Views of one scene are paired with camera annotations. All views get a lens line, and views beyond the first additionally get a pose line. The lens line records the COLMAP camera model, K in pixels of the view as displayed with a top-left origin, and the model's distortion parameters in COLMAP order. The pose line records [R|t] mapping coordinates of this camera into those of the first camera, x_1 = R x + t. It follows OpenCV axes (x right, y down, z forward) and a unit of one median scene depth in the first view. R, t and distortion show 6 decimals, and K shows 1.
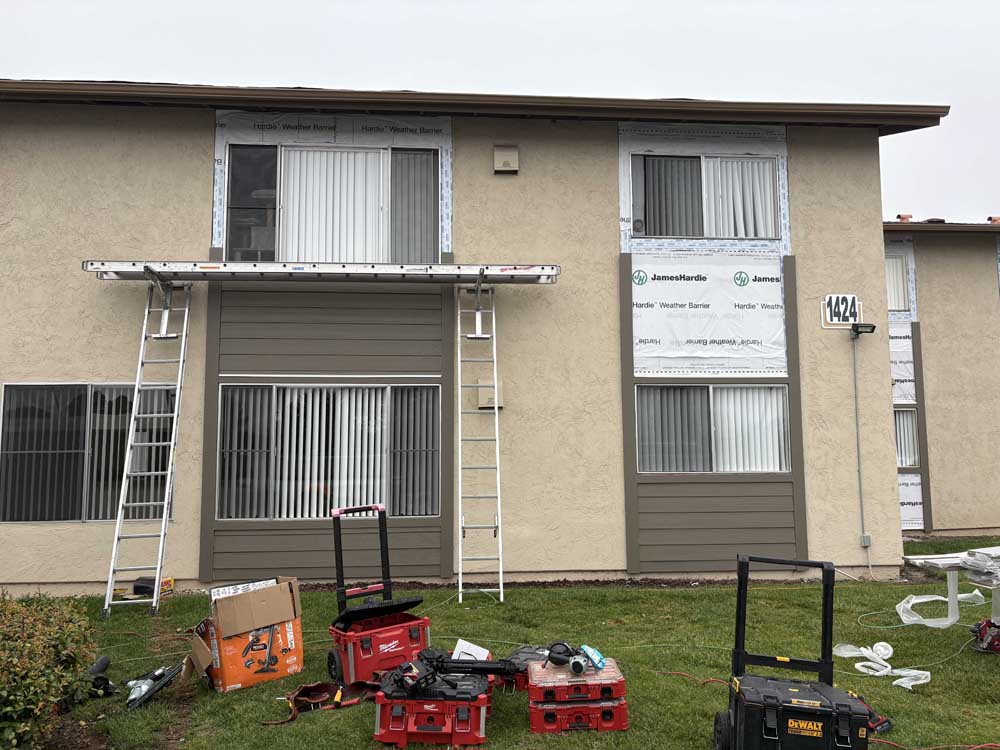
lens RADIAL K [[746.5, 0, 497.6], [0, 746.5, 379.4], [0, 0, 1]] dist [0.017560, -0.002438]
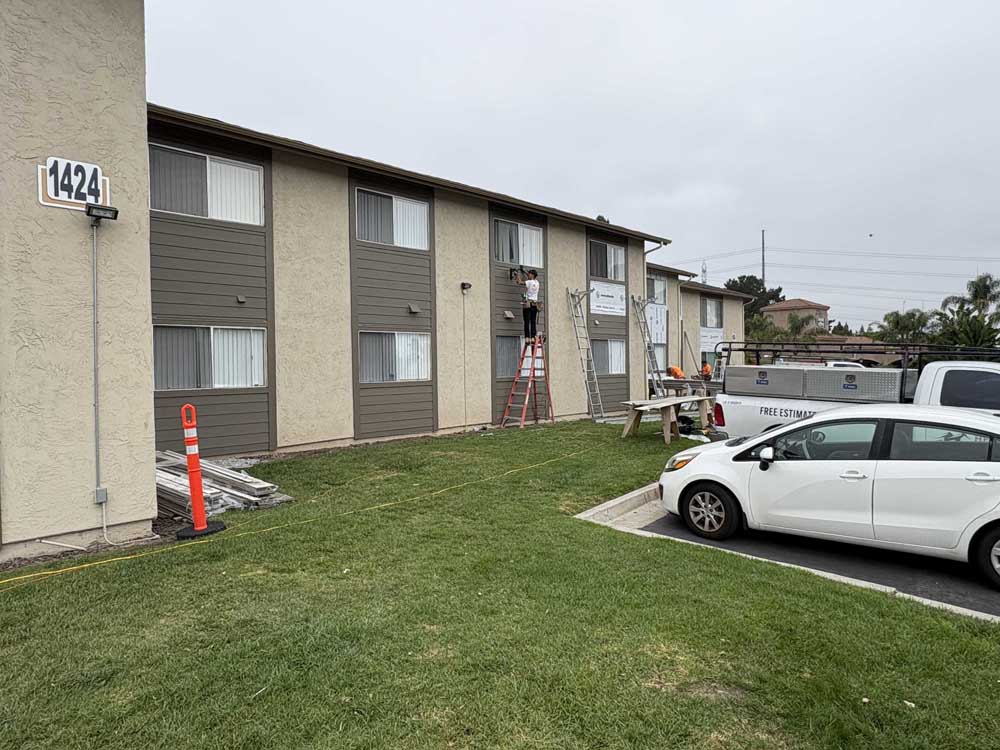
lens RADIAL K [[620.9, 0, 500.0], [0, 620.9, 375.0], [0, 0, 1]] dist [-0.004545, 0.003034]
pose [[0.752495, -0.015704, 0.658411, 0.373351], [-0.058596, 0.994155, 0.090680, 0.012515], [-0.655986, -0.106817, 0.747176, 0.269932]]
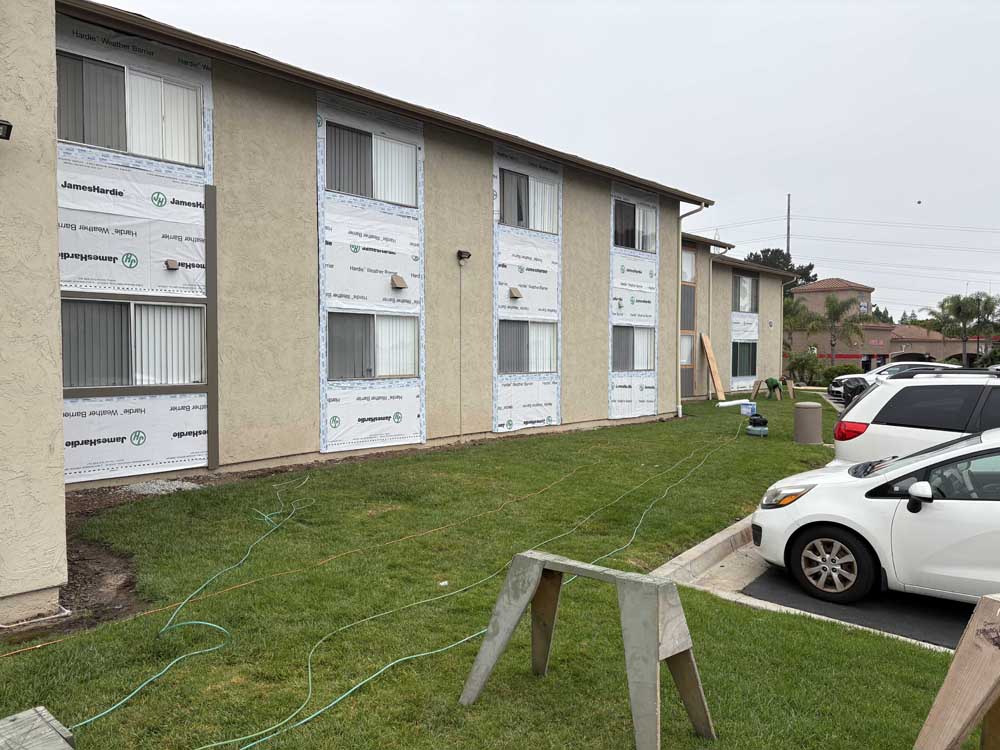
lens RADIAL K [[750.5, 0, 500.0], [0, 750.5, 375.0], [0, 0, 1]] dist [0.006810, -0.002362]
pose [[0.722484, -0.016060, 0.691201, 0.383607], [-0.074844, 0.992038, 0.101282, 0.016458], [-0.687324, -0.124907, 0.715530, 0.400510]]
